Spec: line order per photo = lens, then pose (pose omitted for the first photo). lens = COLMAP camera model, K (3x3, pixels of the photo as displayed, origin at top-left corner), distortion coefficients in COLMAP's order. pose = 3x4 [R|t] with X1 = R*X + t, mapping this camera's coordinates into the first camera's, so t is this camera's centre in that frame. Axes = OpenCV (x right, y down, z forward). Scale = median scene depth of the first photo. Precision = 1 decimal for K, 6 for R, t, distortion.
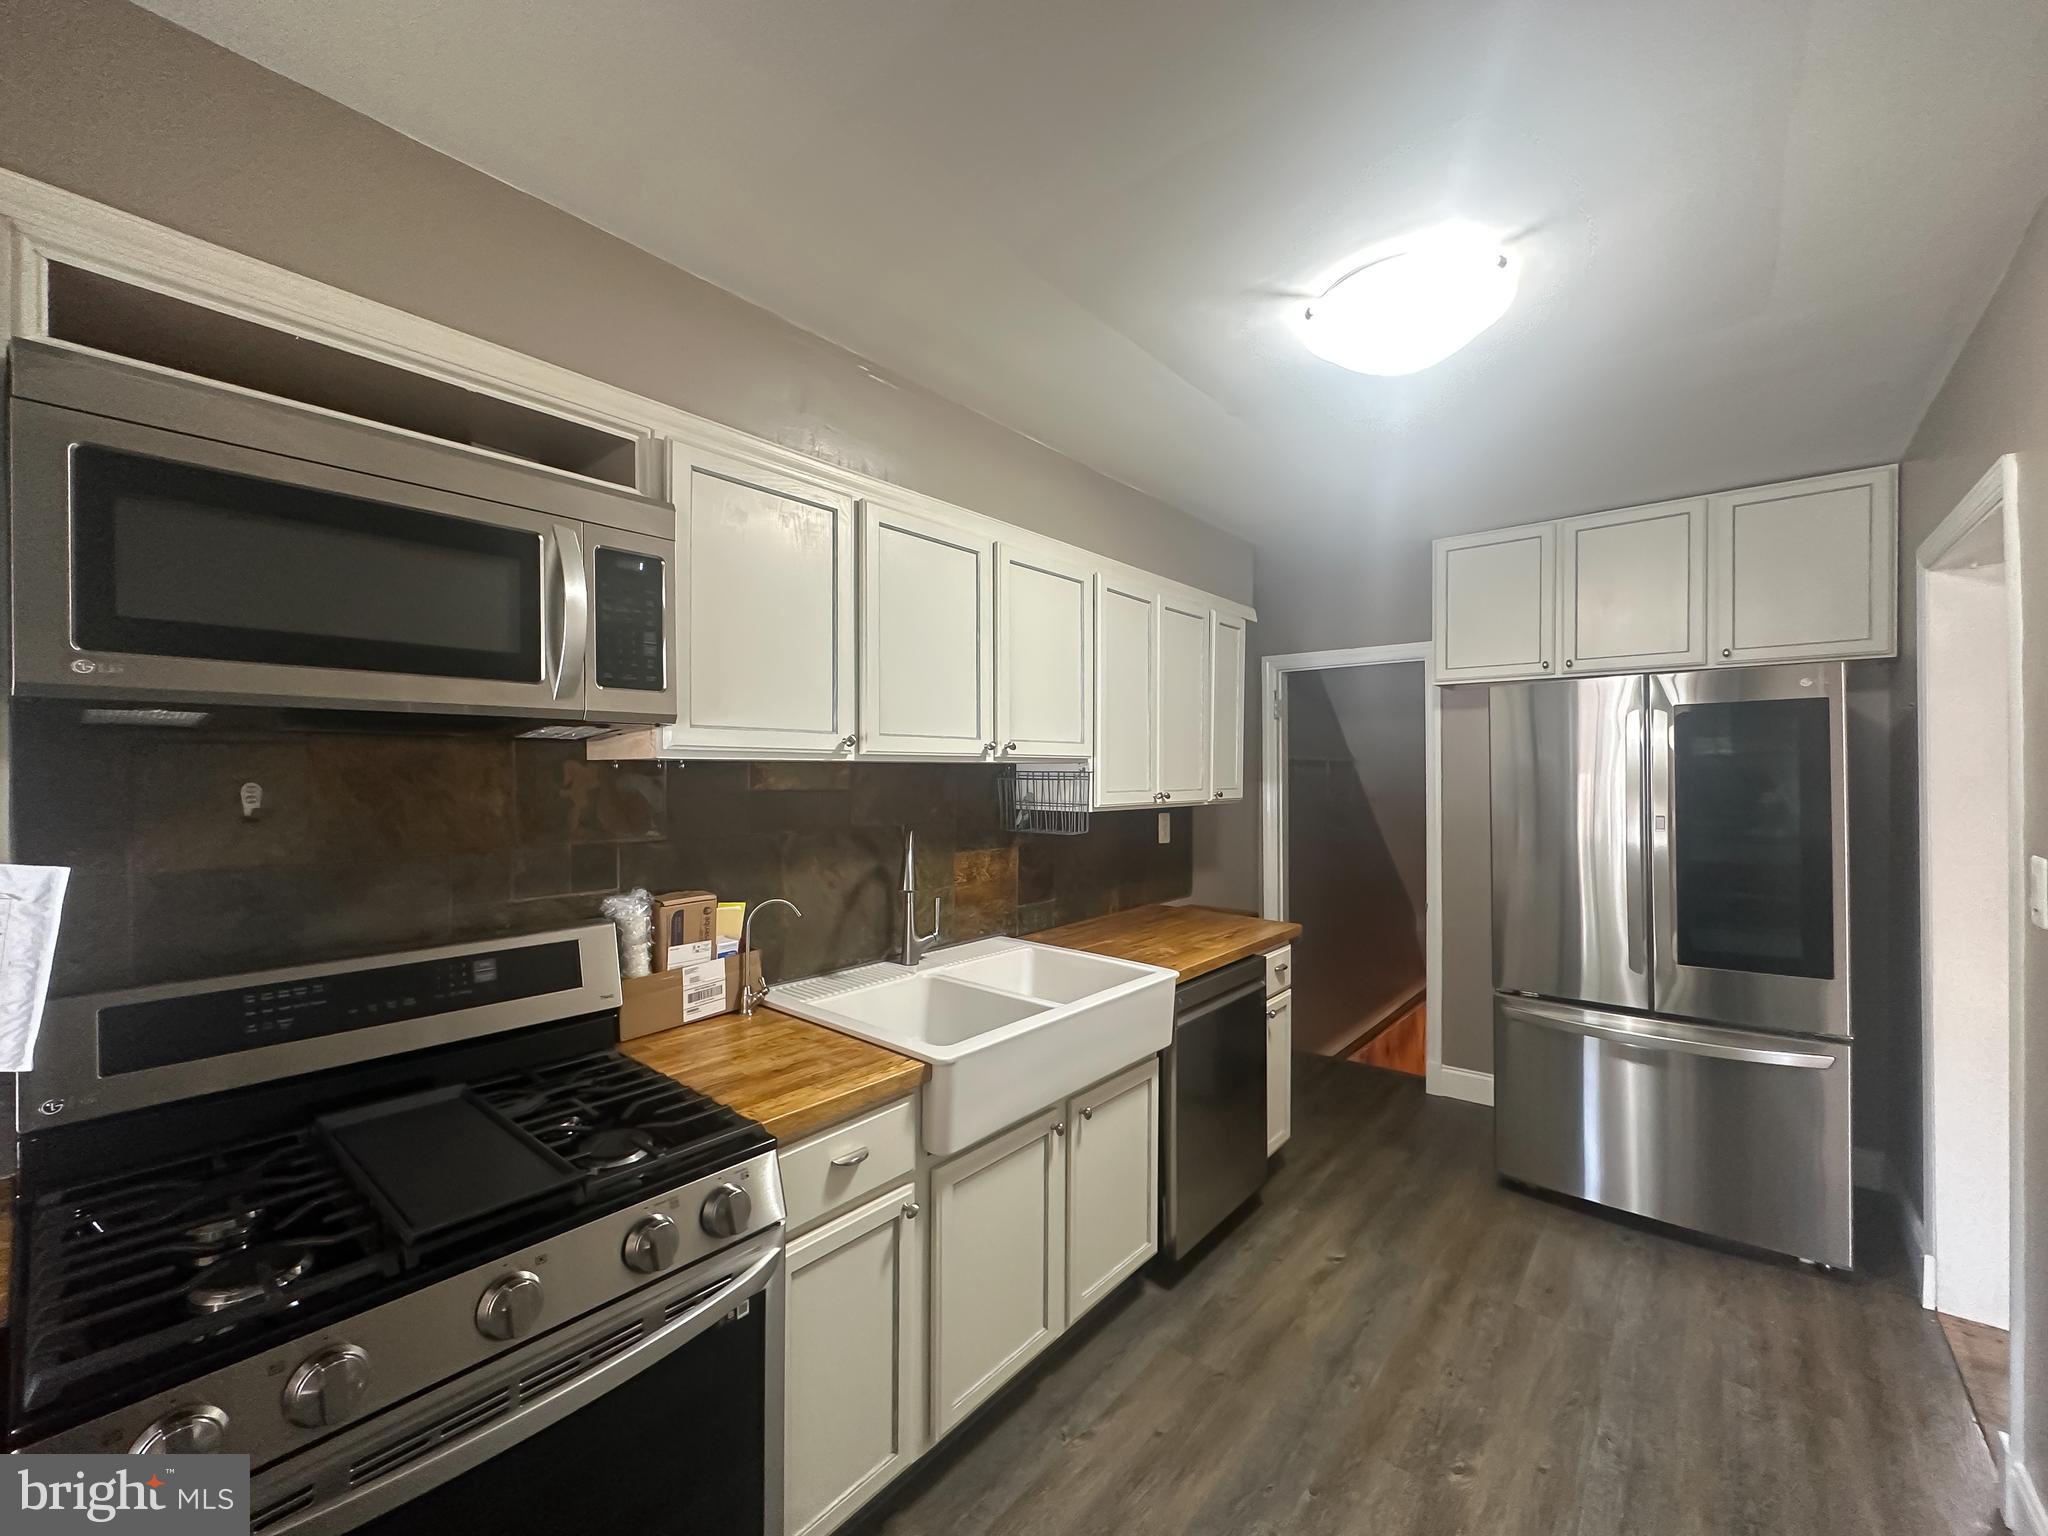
lens RADIAL K [[832.4, 0, 1043.3], [0, 832.4, 767.7], [0, 0, 1]] dist [-0.003814, -0.000386]
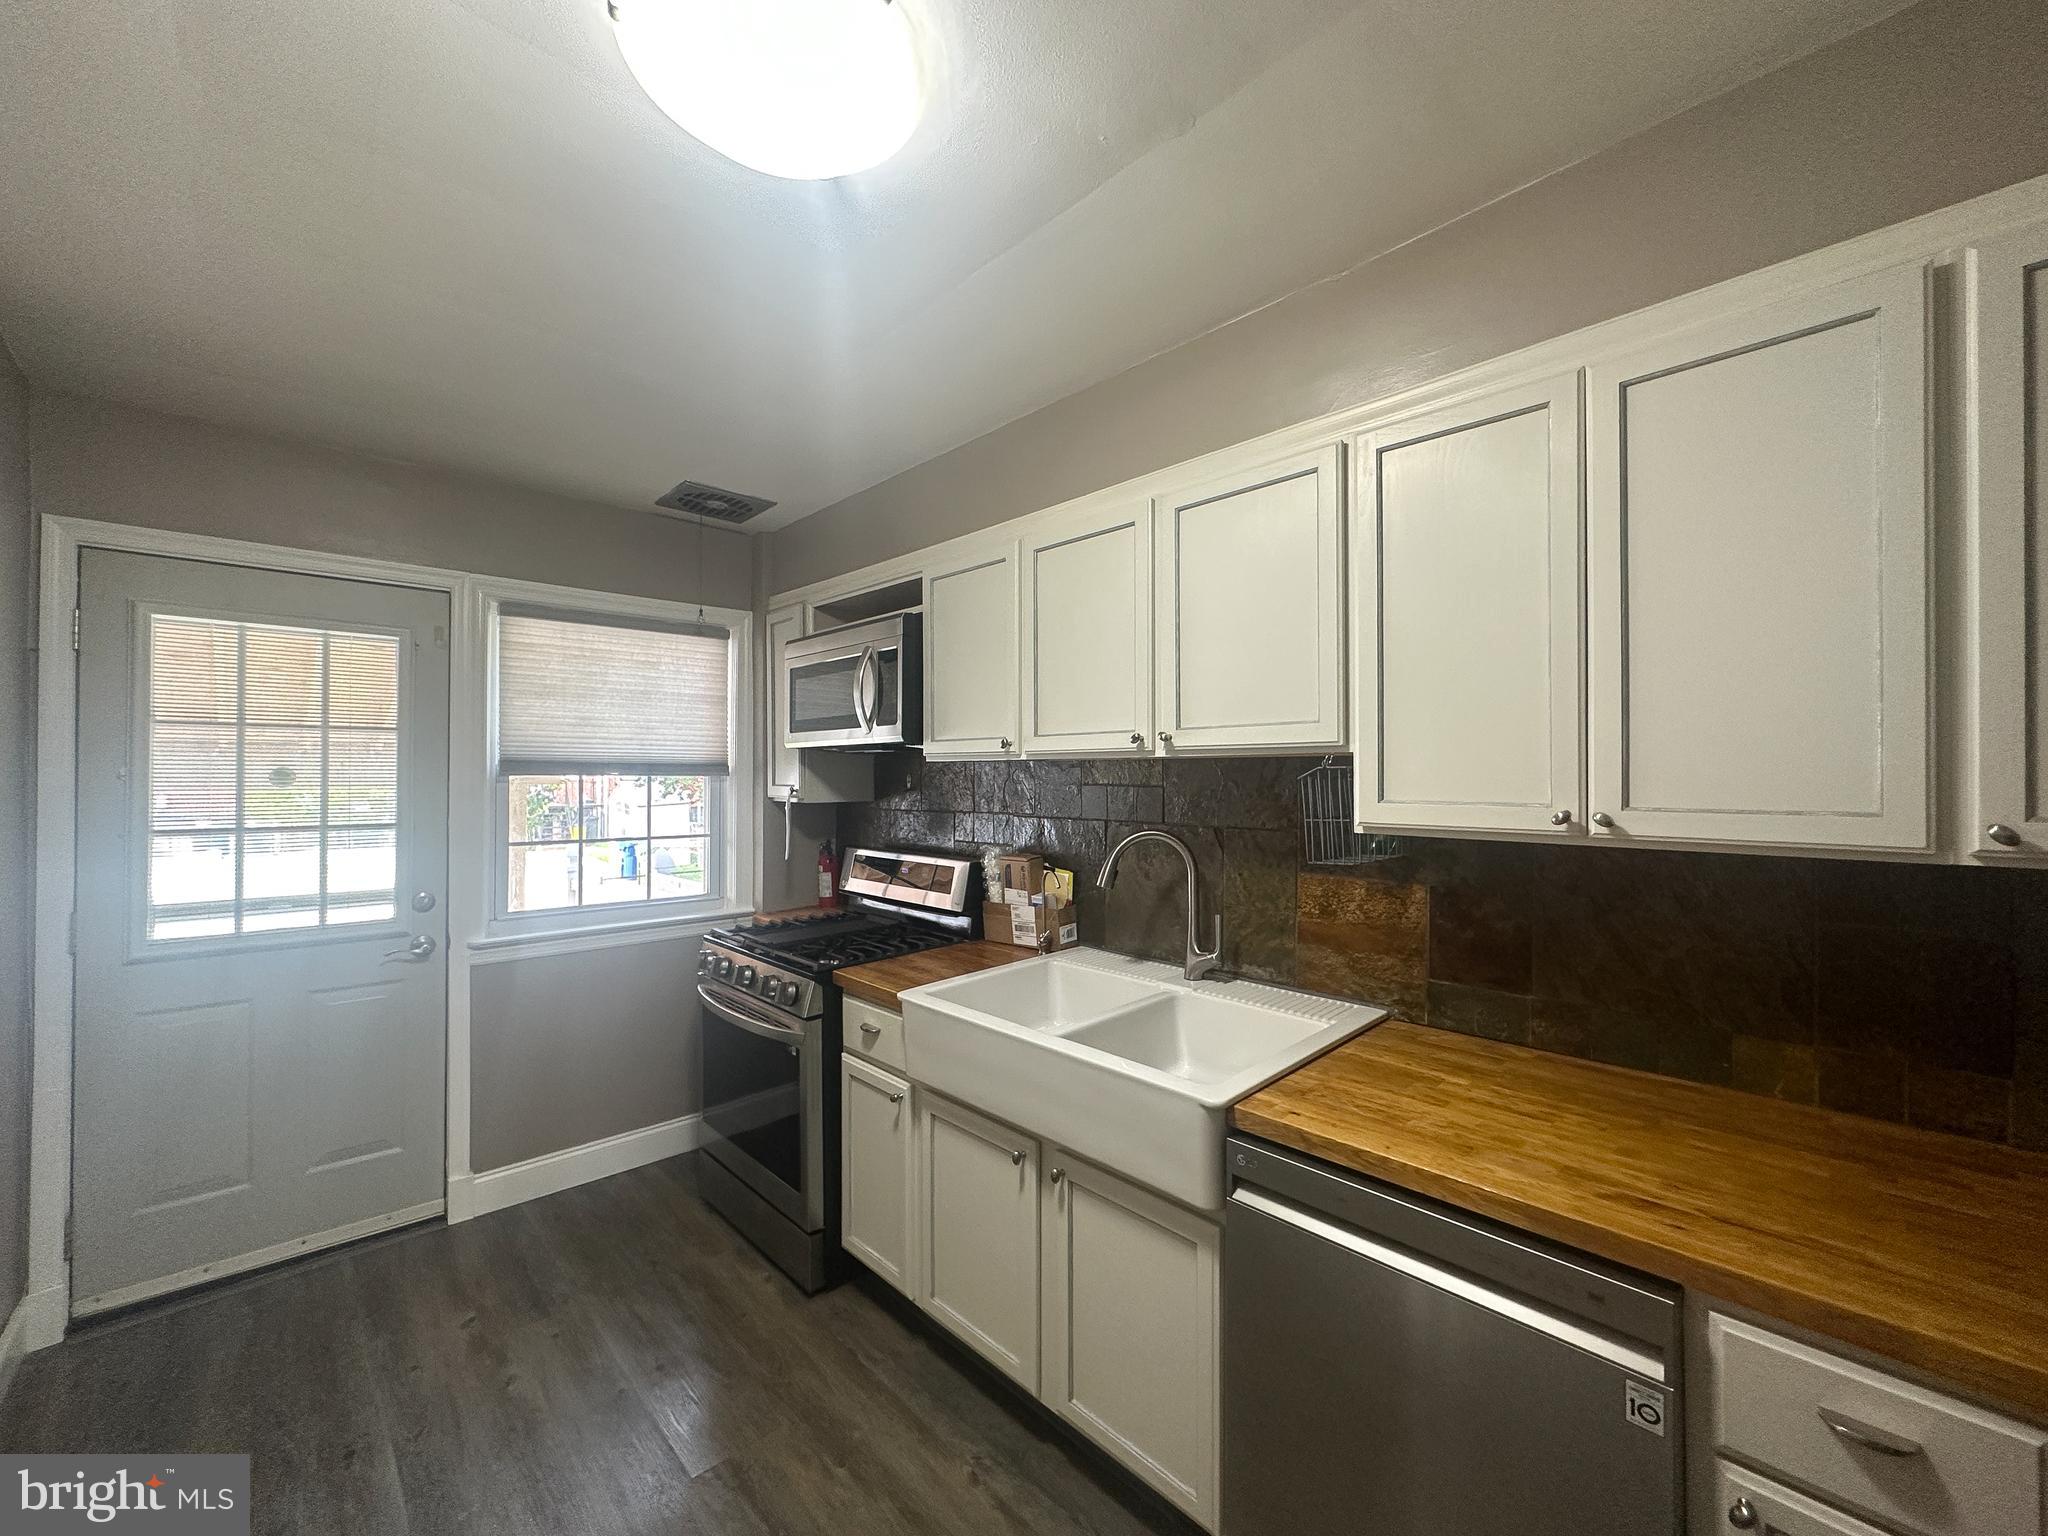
lens RADIAL K [[824.1, 0, 1022.0], [0, 824.1, 769.1], [0, 0, 1]] dist [-0.001143, 0.000220]
pose [[-0.140009, -0.000384, -0.990150, 0.896624], [0.011853, 0.999928, -0.002063, 0.006432], [0.990079, -0.012025, -0.139994, 1.108930]]
